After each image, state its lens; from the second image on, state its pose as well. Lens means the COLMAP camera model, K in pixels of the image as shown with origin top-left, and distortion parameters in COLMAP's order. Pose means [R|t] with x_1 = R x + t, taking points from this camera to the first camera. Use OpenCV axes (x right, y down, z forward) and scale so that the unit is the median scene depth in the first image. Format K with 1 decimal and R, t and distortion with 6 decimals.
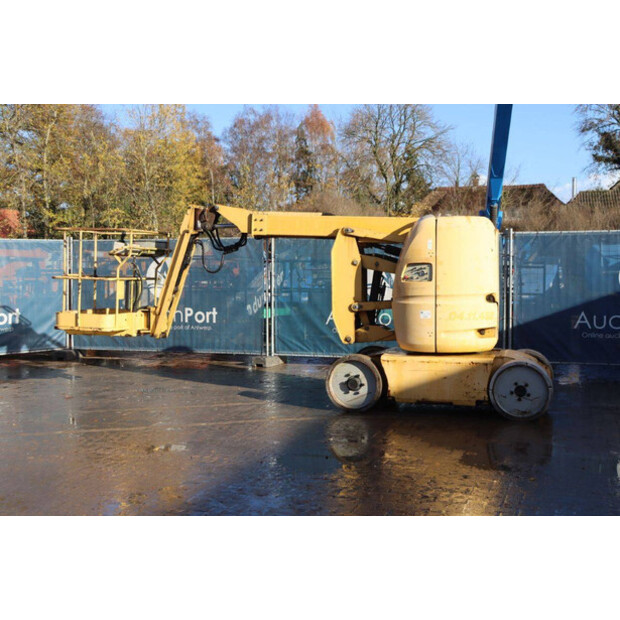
lens RADIAL K [[819.0, 0, 304.3], [0, 819.0, 308.2], [0, 0, 1]] dist [0.068710, 0.000000]
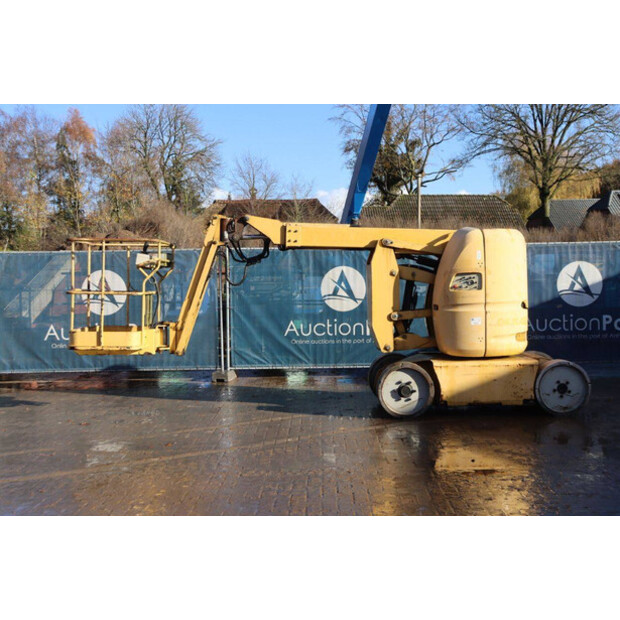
lens RADIAL K [[819.0, 0, 308.0], [0, 819.0, 314.7], [0, 0, 1]] dist [0.068710, 0.000000]
pose [[0.948407, -0.025845, 0.316002, -0.335731], [0.028040, 0.999604, -0.002400, -0.003599], [-0.315814, 0.011137, 0.948756, 0.053681]]
